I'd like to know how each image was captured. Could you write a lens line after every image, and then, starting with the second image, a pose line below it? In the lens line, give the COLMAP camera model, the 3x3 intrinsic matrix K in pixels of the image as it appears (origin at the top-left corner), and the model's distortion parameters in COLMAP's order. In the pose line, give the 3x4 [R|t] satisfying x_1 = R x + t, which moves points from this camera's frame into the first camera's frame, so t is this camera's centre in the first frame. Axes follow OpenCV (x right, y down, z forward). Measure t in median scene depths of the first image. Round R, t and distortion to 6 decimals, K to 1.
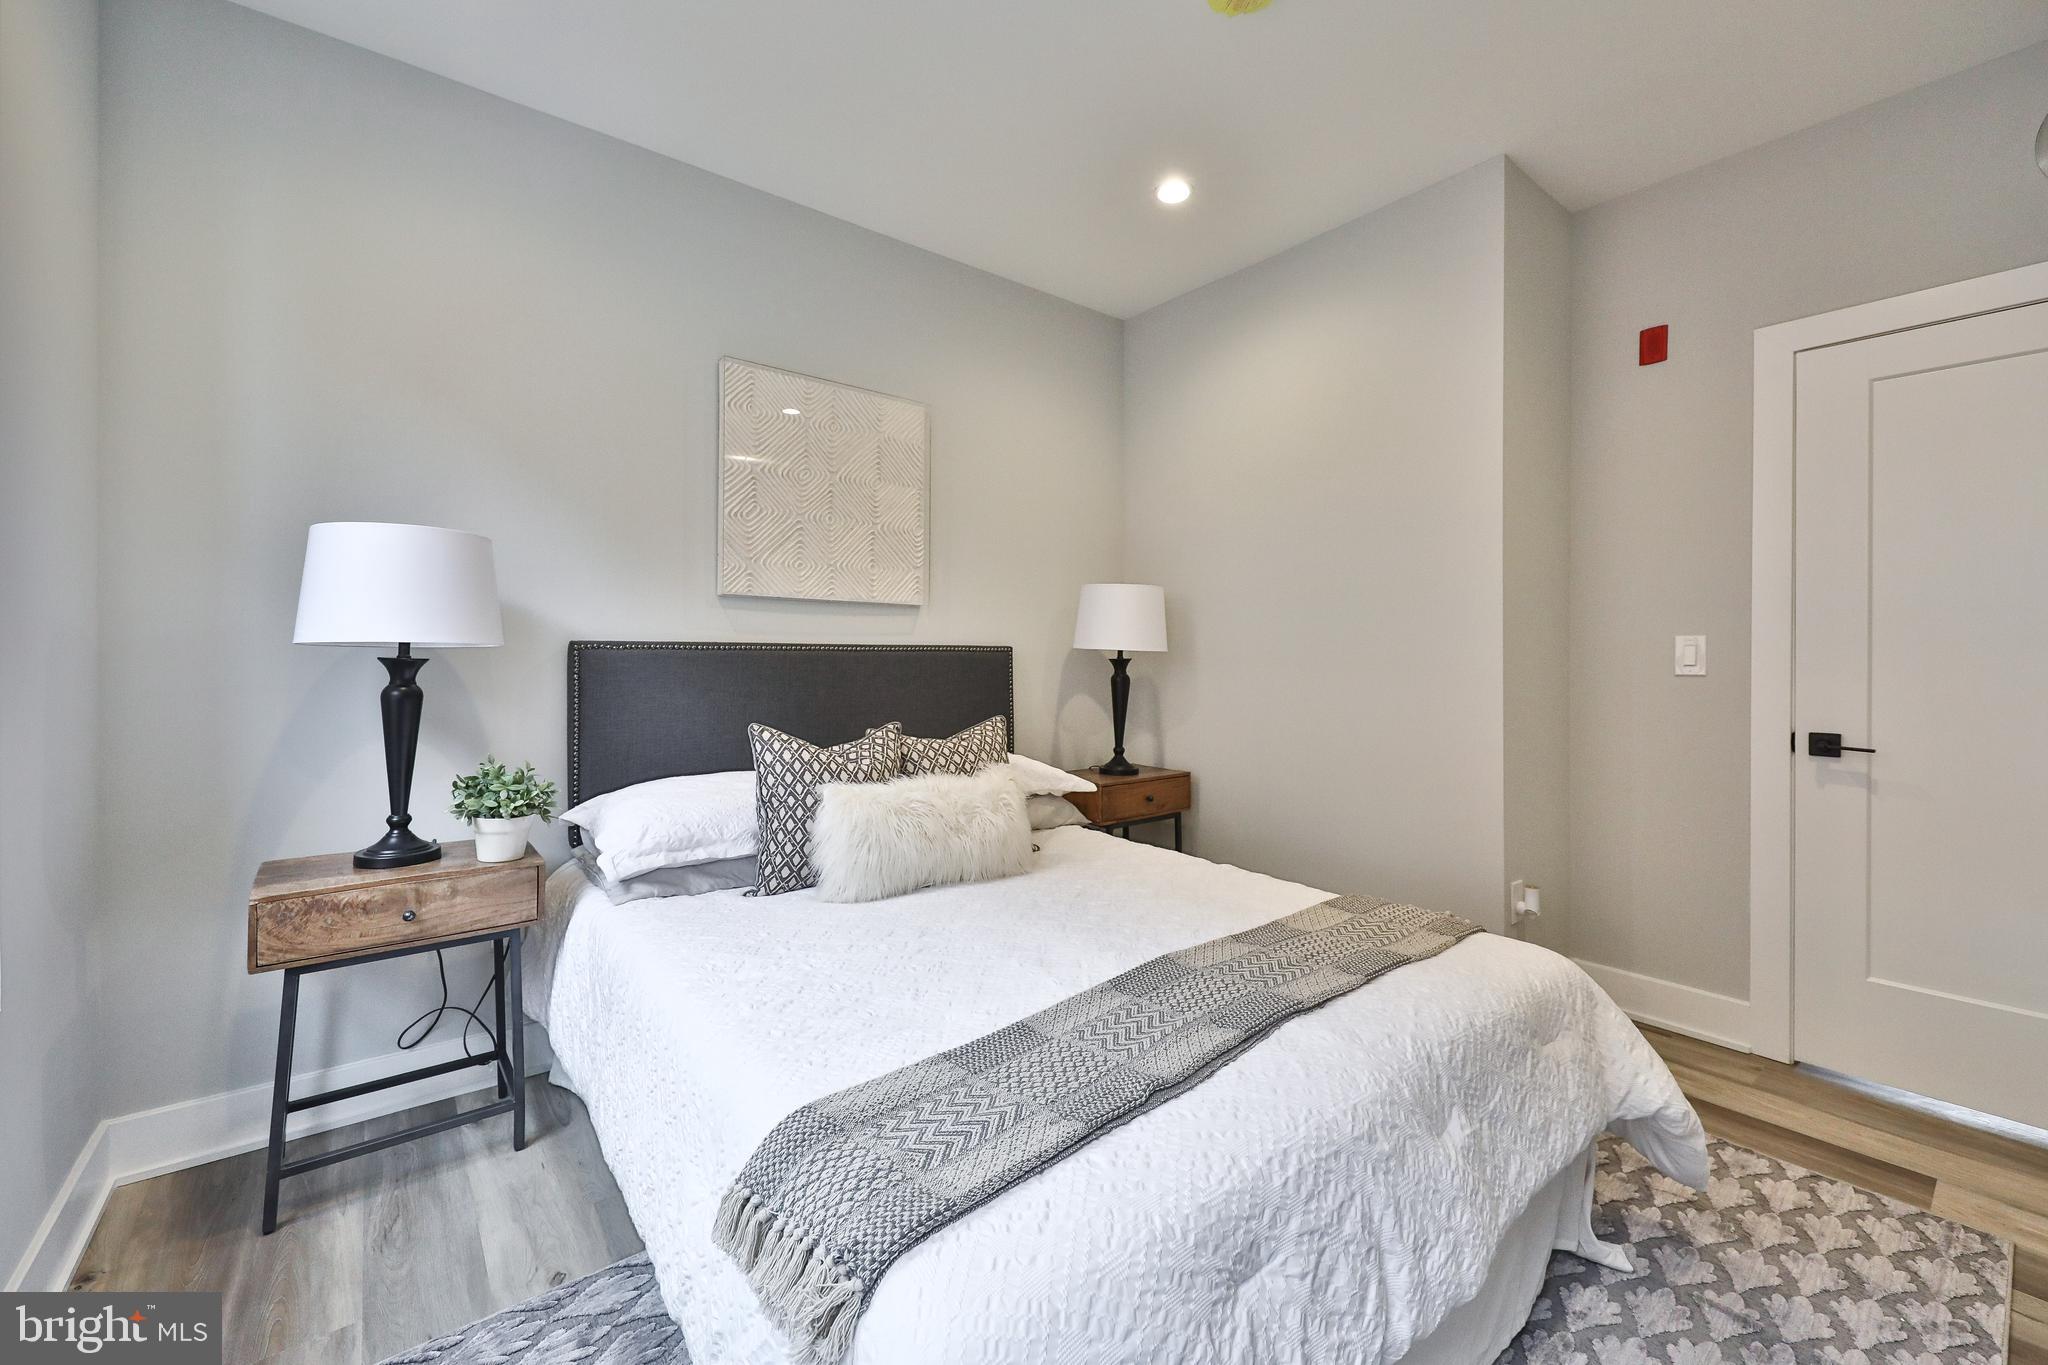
lens RADIAL K [[772.6, 0, 1016.2], [0, 772.6, 649.5], [0, 0, 1]] dist [-0.038717, 0.000061]
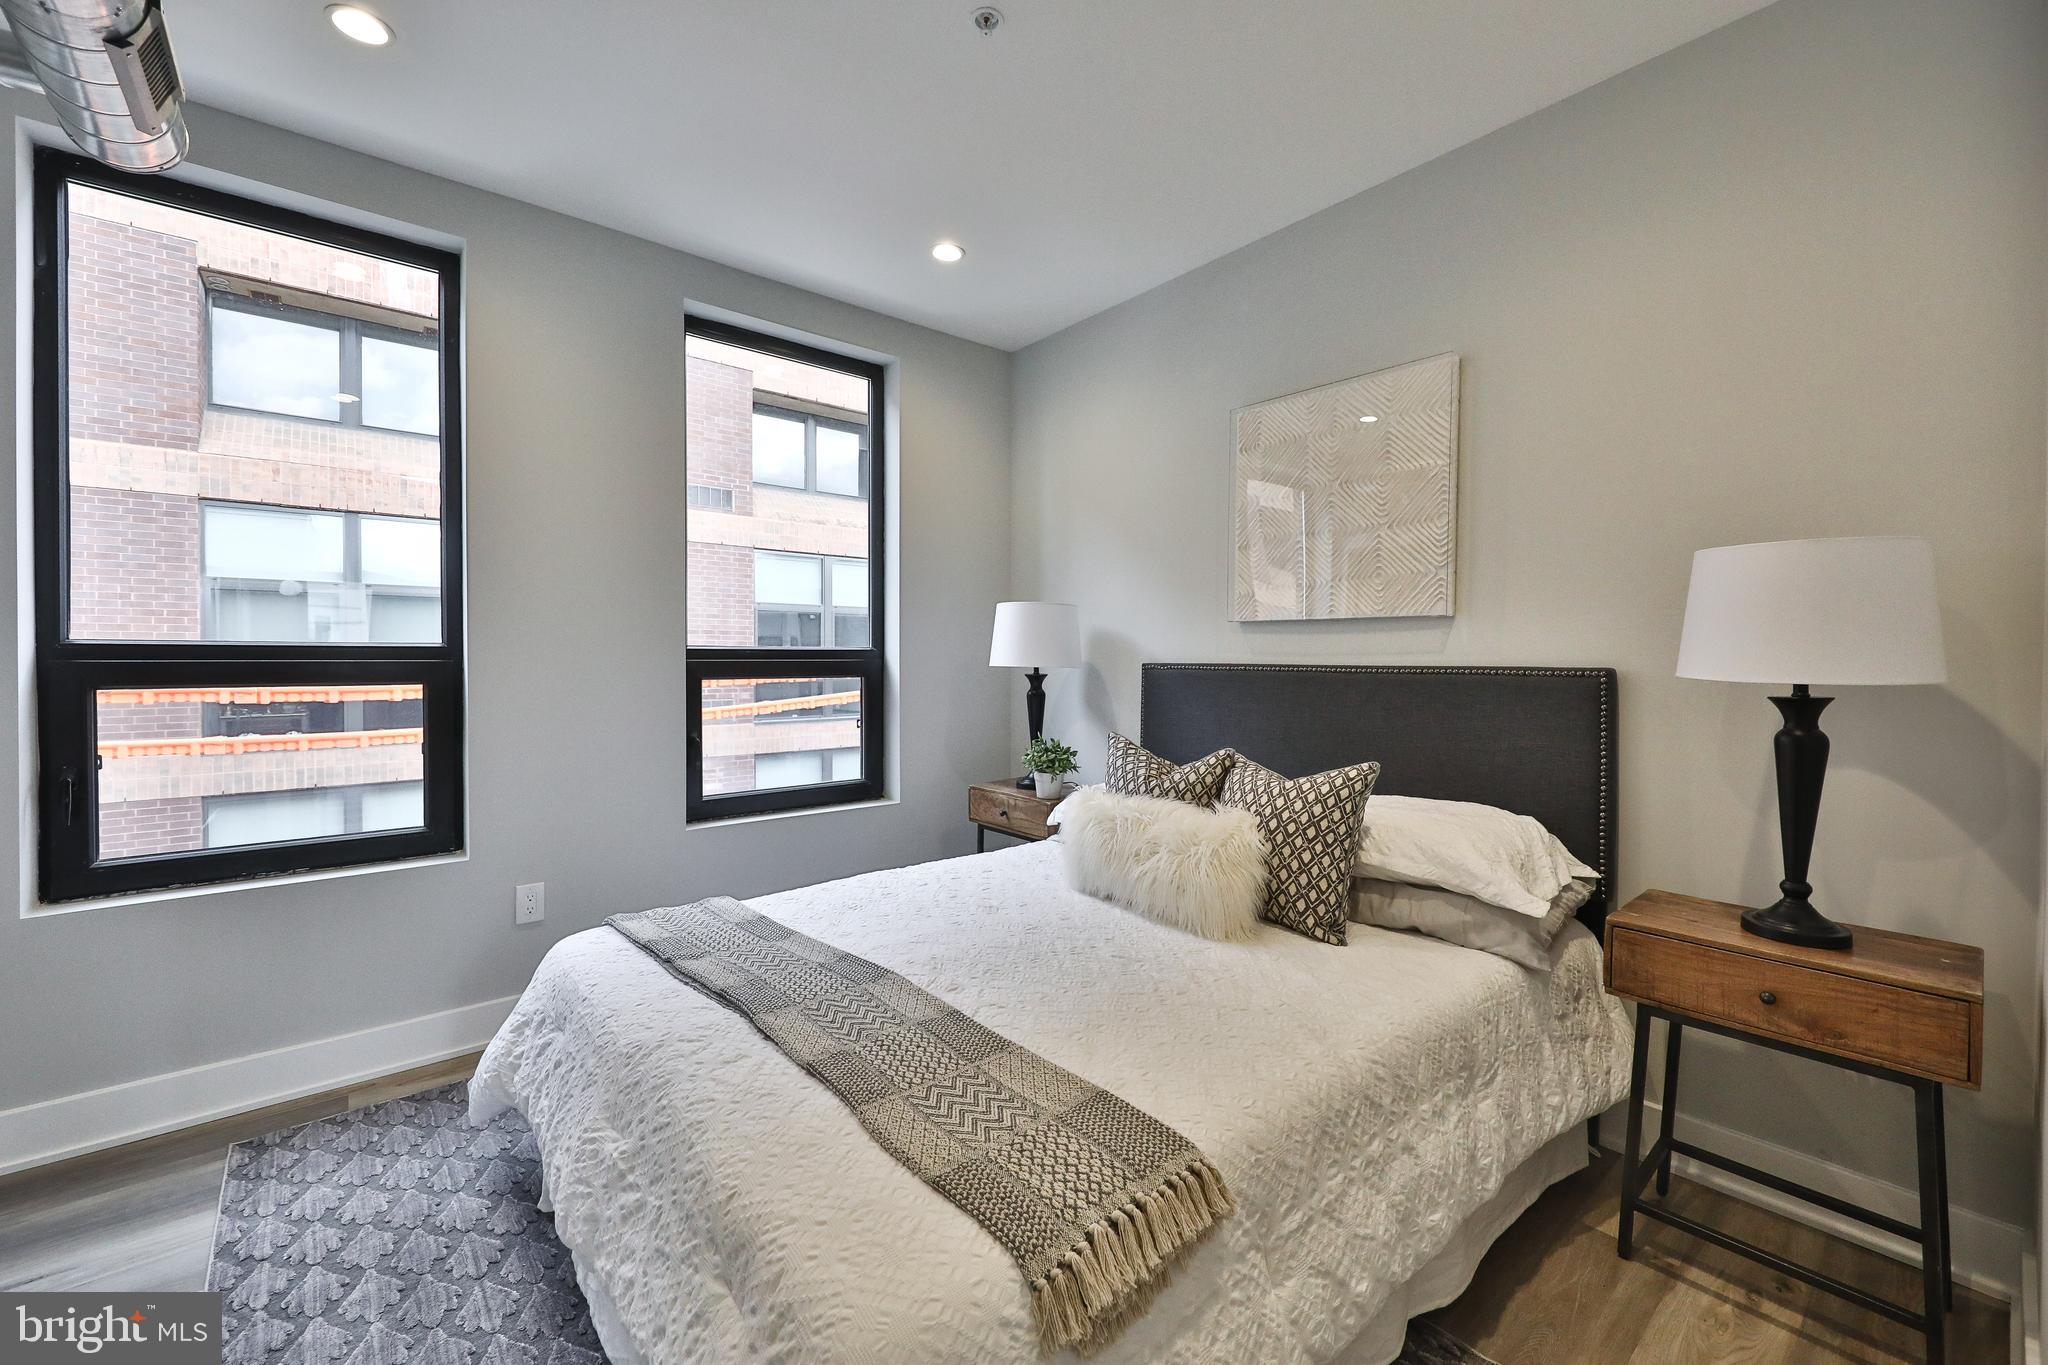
lens RADIAL K [[832.3, 0, 1021.1], [0, 832.3, 671.4], [0, 0, 1]] dist [0.001509, 0.000154]
pose [[0.069471, 0.001277, -0.997583, 0.718424], [-0.021203, 0.999775, -0.000197, 0.007331], [0.997359, 0.021165, 0.069483, 0.615672]]
